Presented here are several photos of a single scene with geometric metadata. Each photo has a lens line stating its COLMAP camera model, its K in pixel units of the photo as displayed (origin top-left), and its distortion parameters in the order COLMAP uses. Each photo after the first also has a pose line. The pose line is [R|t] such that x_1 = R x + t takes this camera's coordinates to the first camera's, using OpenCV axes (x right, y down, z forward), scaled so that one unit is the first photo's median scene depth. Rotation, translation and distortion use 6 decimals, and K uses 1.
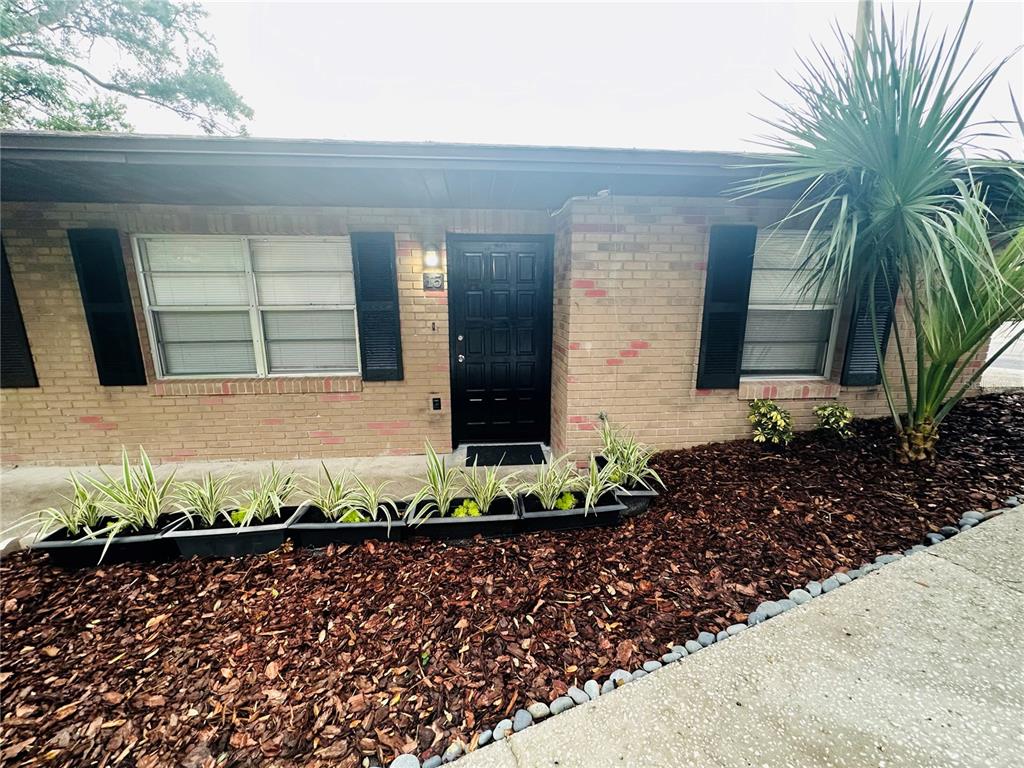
lens RADIAL K [[408.5, 0, 512.0], [0, 408.5, 384.0], [0, 0, 1]] dist [-0.000614, 0.000144]
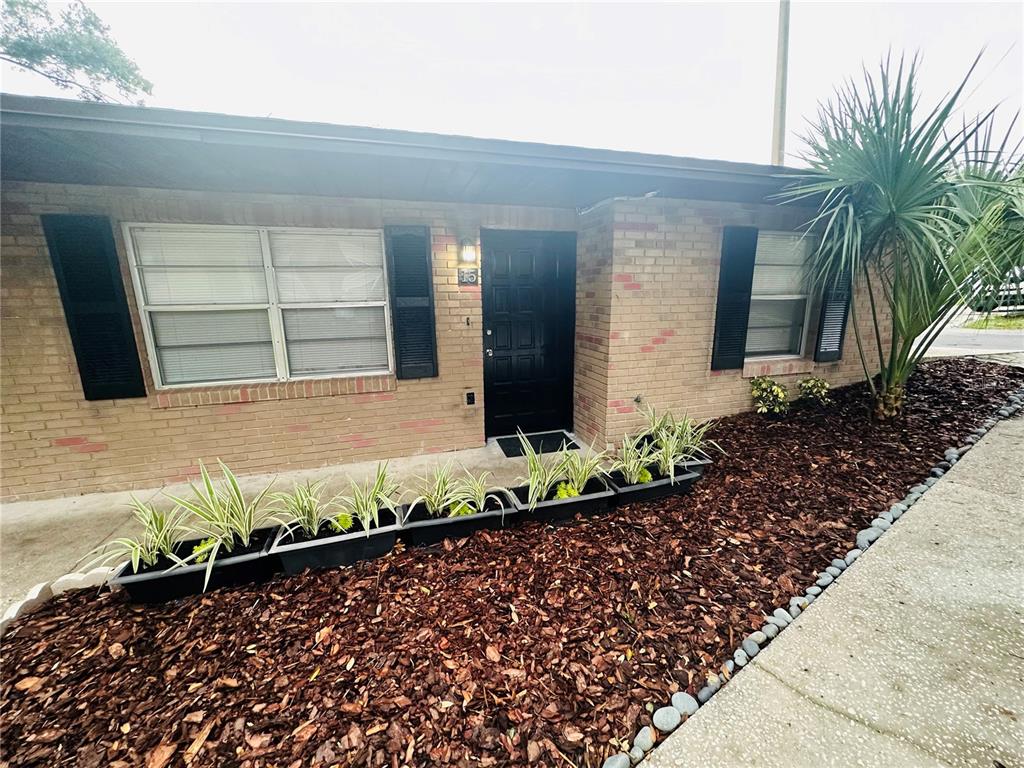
lens RADIAL K [[406.9, 0, 512.0], [0, 406.9, 384.0], [0, 0, 1]] dist [0.000413, -0.000282]
pose [[0.979445, -0.054438, 0.194225, -0.332450], [0.053634, 0.998516, 0.009403, 0.010542], [-0.194449, 0.001208, 0.980912, -0.002577]]
